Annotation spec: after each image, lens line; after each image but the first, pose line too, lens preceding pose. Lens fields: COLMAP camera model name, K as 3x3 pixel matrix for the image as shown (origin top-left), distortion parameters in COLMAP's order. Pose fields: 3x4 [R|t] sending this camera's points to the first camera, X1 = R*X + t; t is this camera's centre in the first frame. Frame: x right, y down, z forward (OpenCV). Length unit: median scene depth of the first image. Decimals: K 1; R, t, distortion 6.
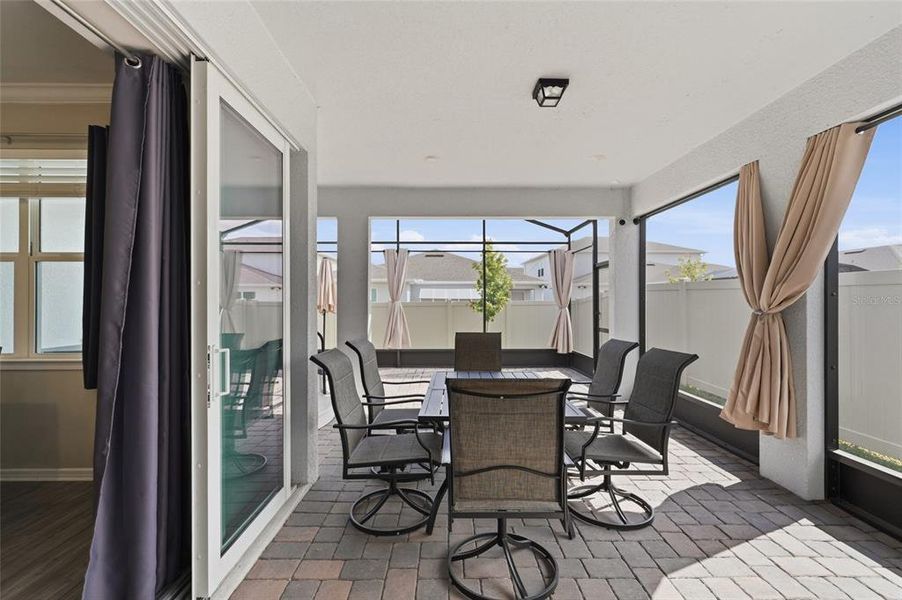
lens RADIAL K [[401.1, 0, 451.0], [0, 401.1, 300.0], [0, 0, 1]] dist [-0.000109, -0.000044]
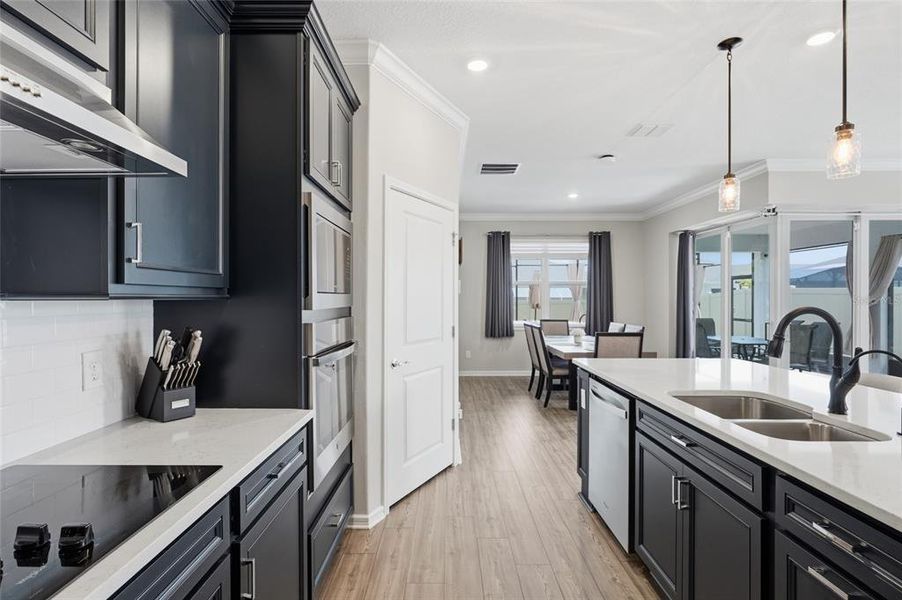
lens RADIAL K [[442.0, 0, 451.0], [0, 442.0, 300.0], [0, 0, 1]] dist [-0.001972, -0.000108]
pose [[0.999932, 0.006449, -0.009686, -1.715432], [-0.006400, 0.999967, 0.005021, -0.013446], [0.009718, -0.004959, 0.999940, -1.726944]]
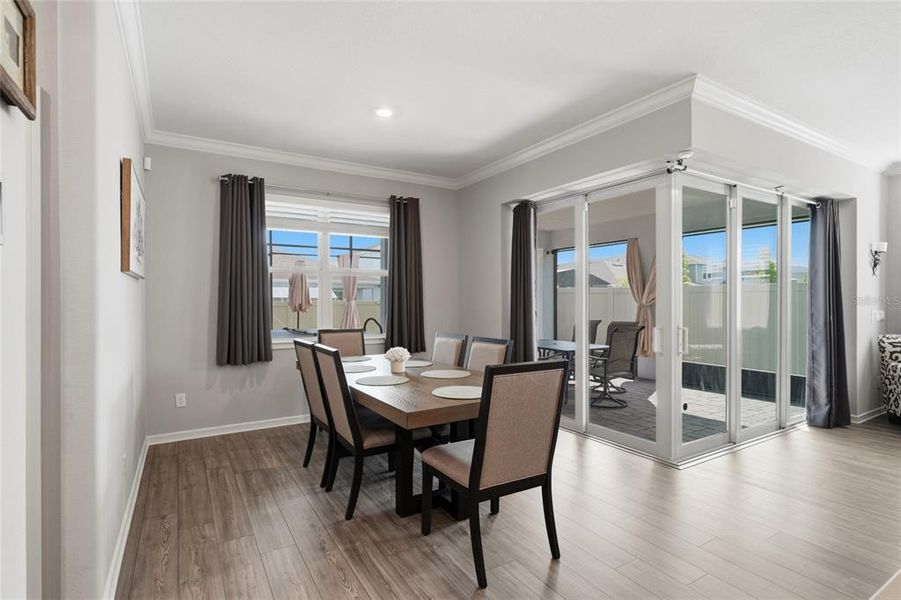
lens RADIAL K [[441.5, 0, 450.5], [0, 441.5, 300.0], [0, 0, 1]] dist [-0.001972, -0.000108]
pose [[0.862146, 0.002159, 0.506655, -1.604086], [-0.002038, 0.999998, -0.000794, 0.005549], [-0.506656, -0.000348, 0.862148, -0.695535]]
